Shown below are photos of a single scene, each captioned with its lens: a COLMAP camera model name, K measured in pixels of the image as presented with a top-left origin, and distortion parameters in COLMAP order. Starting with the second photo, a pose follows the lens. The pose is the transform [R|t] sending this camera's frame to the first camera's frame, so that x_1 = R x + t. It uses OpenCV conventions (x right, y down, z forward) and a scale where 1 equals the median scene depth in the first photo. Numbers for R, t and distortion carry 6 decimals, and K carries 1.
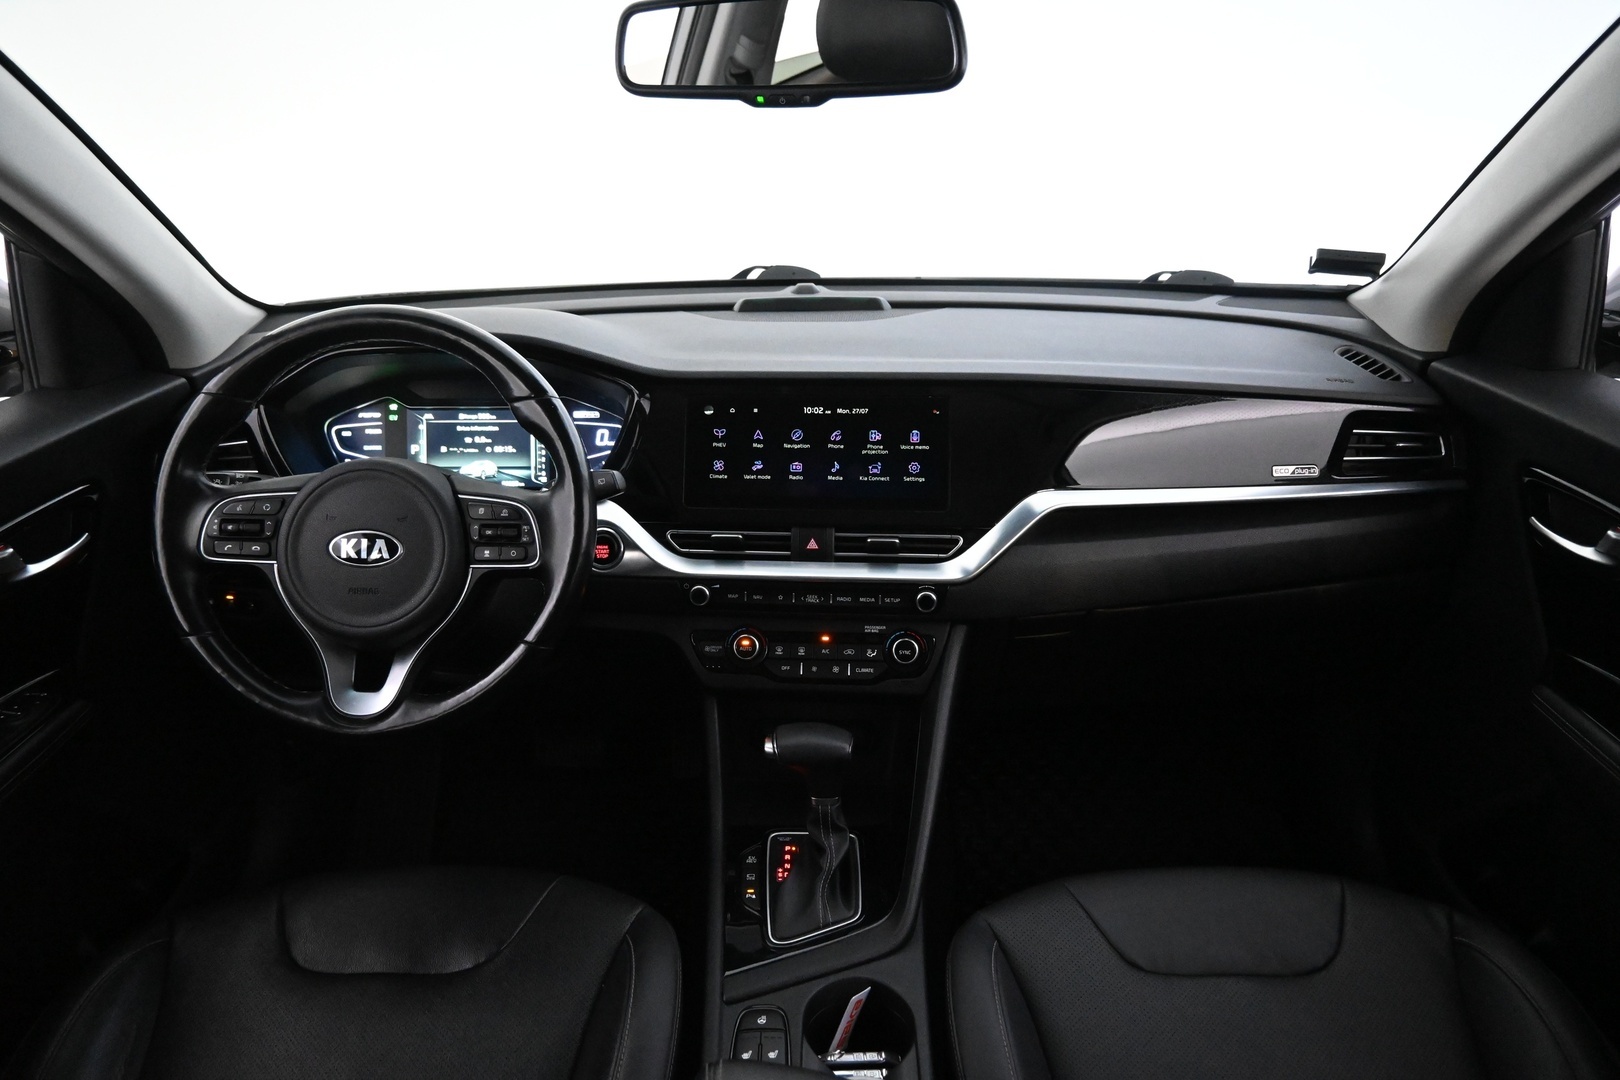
lens RADIAL K [[1144.9, 0, 815.4], [0, 1144.9, 541.9], [0, 0, 1]] dist [0.006520, 0.004821]
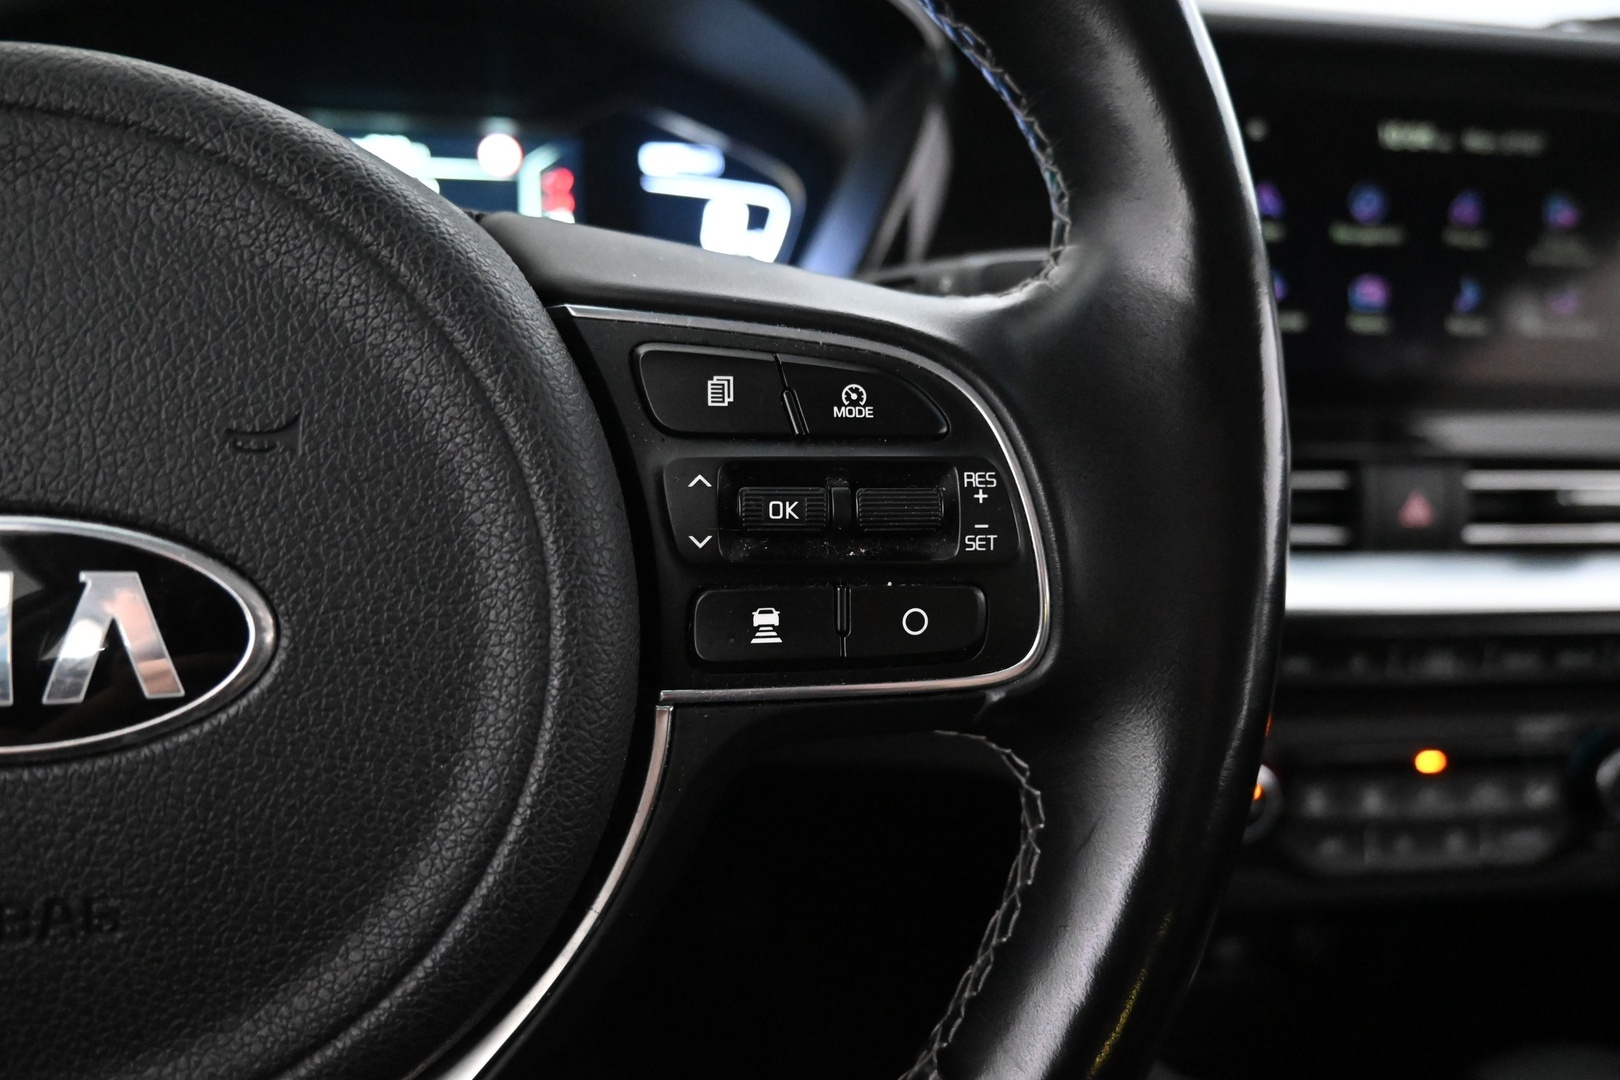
lens RADIAL K [[1144.9, 0, 816.8], [0, 1144.9, 538.6], [0, 0, 1]] dist [0.006520, 0.004821]
pose [[0.972650, -0.023280, 0.231108, -0.267736], [0.010269, 0.998302, 0.057340, -0.011761], [-0.232050, -0.053399, 0.971237, 0.687190]]
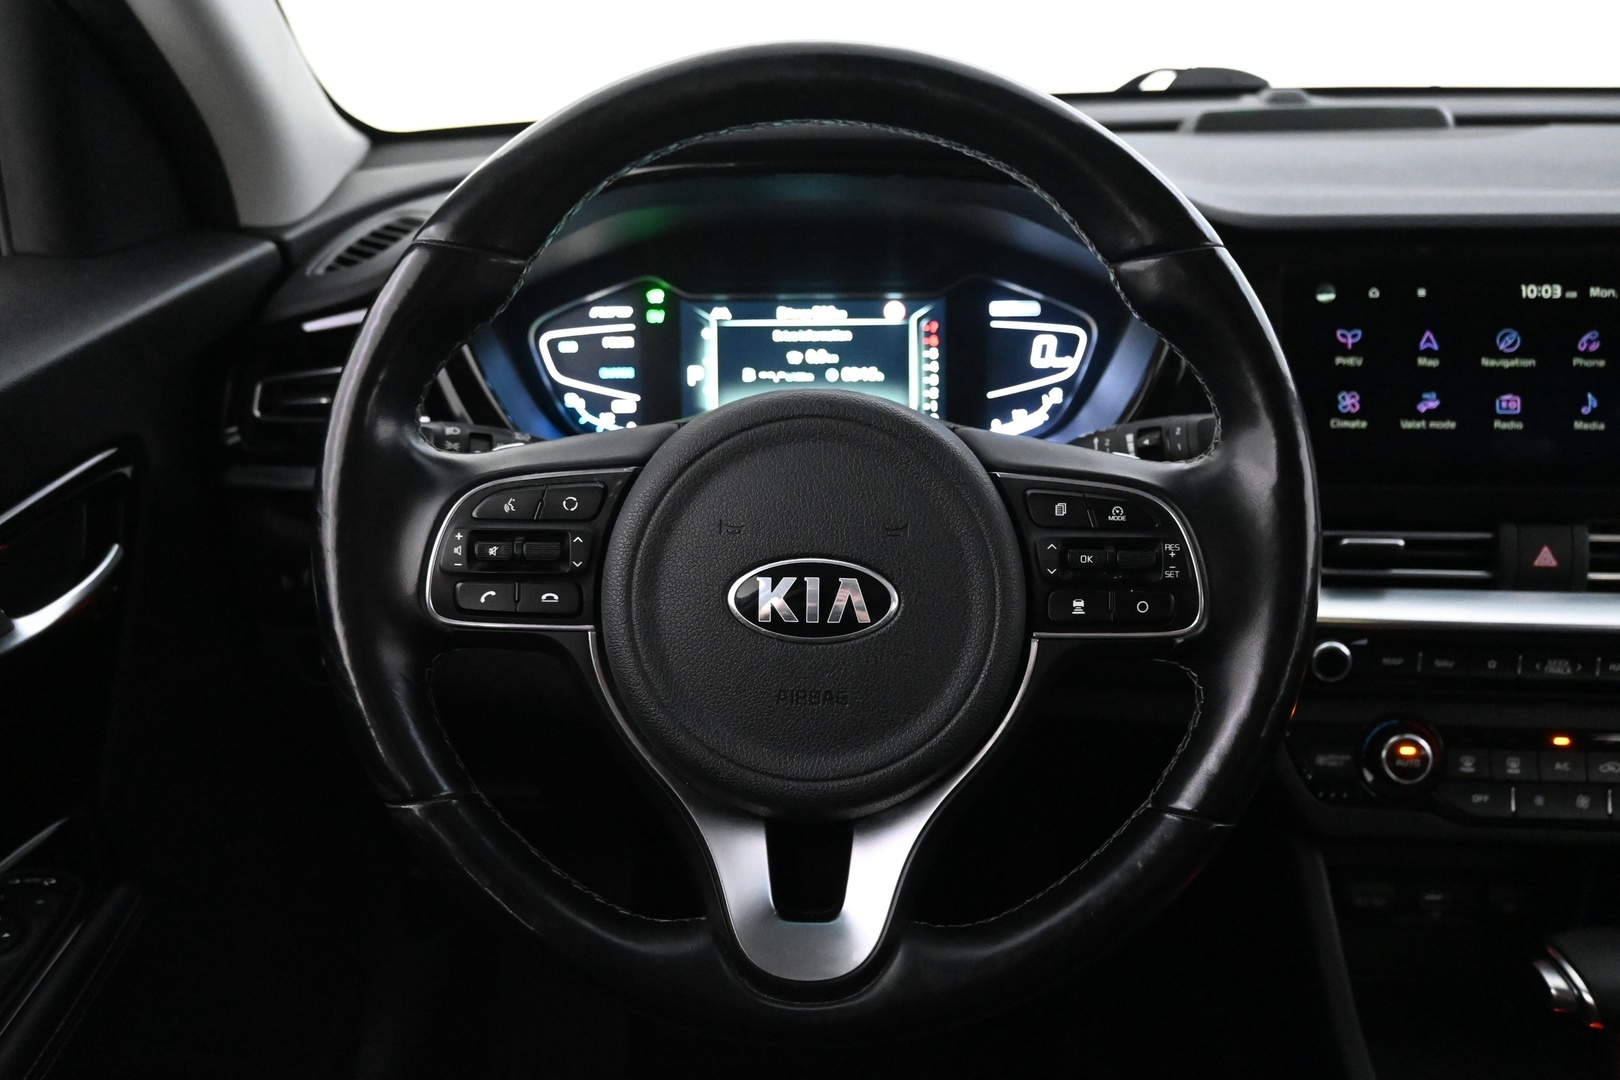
lens RADIAL K [[1310.5, 0, 807.3], [0, 1310.5, 536.5], [0, 0, 1]] dist [0.011482, -0.009837]
pose [[0.999984, -0.005534, 0.000846, -0.326318], [0.005500, 0.999339, 0.035946, -0.029595], [-0.001045, -0.035940, 0.999353, 0.417760]]
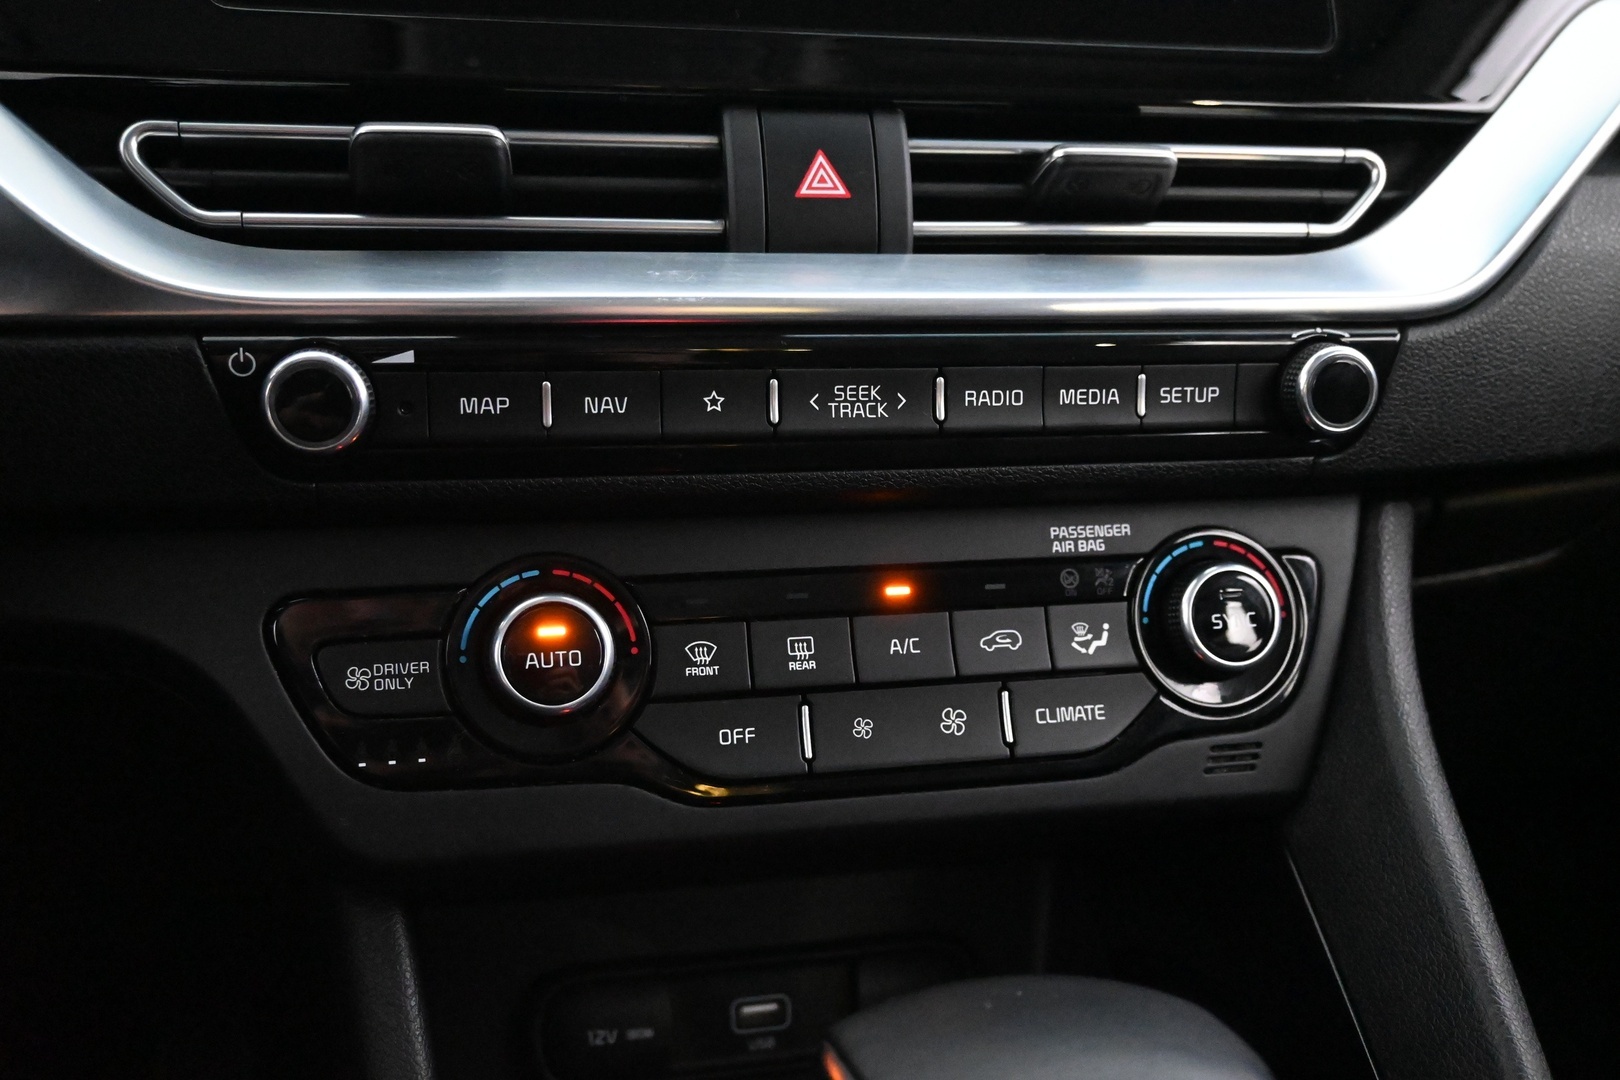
lens RADIAL K [[1489.0, 0, 811.2], [0, 1489.0, 531.0], [0, 0, 1]] dist [0.013468, 0.000000]
pose [[0.953327, -0.047794, 0.298132, -0.095795], [0.073514, 0.994420, -0.075655, 0.093559], [-0.292853, 0.094040, 0.951522, 0.718905]]
